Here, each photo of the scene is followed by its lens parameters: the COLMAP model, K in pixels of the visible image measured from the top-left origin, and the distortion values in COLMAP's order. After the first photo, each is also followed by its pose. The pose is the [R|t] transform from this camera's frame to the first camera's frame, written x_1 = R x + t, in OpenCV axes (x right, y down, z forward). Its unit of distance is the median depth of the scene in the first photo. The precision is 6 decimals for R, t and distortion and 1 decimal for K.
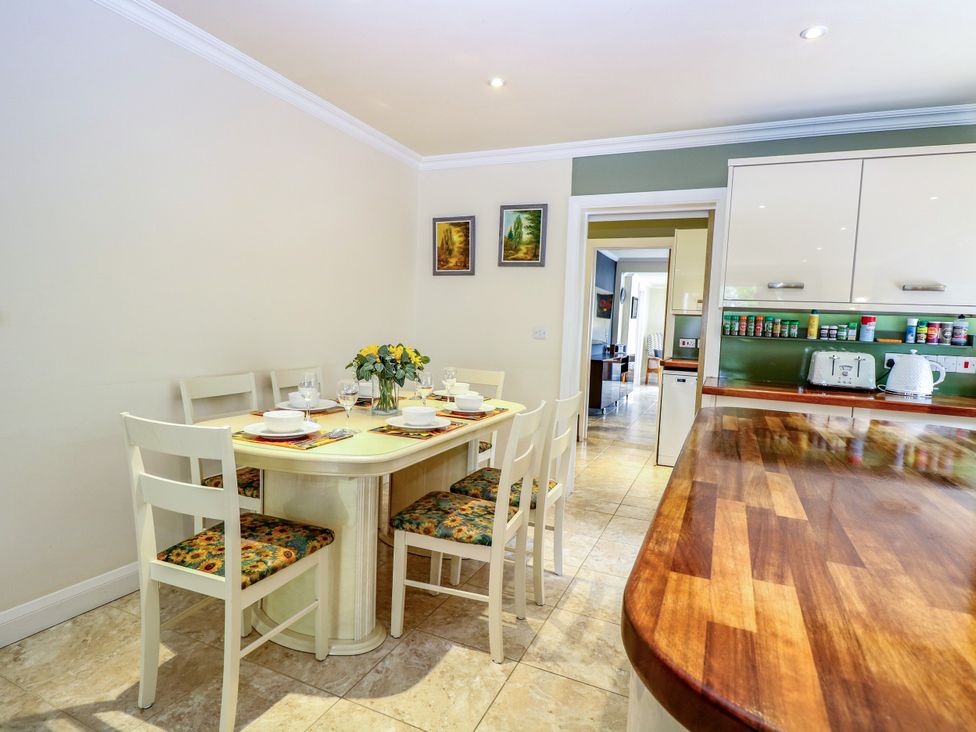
lens RADIAL K [[576.0, 0, 481.5], [0, 576.0, 360.7], [0, 0, 1]] dist [0.001141, -0.016781]
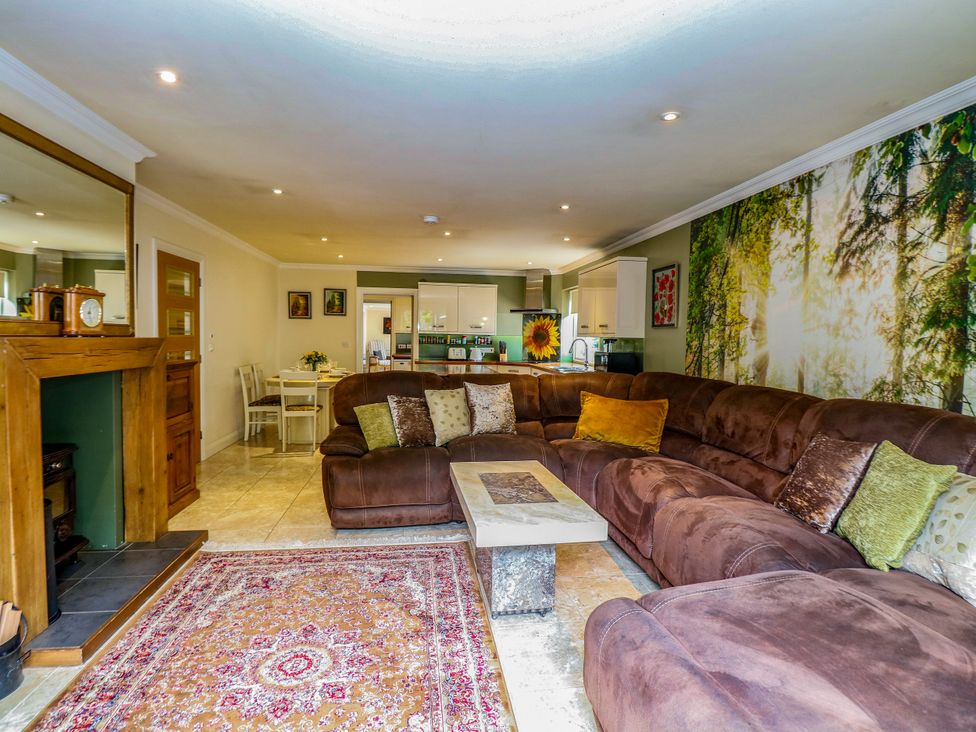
lens RADIAL K [[545.3, 0, 463.1], [0, 545.3, 364.7], [0, 0, 1]] dist [-0.002122, -0.013563]
pose [[0.873868, -0.054629, 0.483084, -0.582067], [0.053149, 0.998446, 0.016766, 0.021584], [-0.483249, 0.011024, 0.875413, -1.210490]]
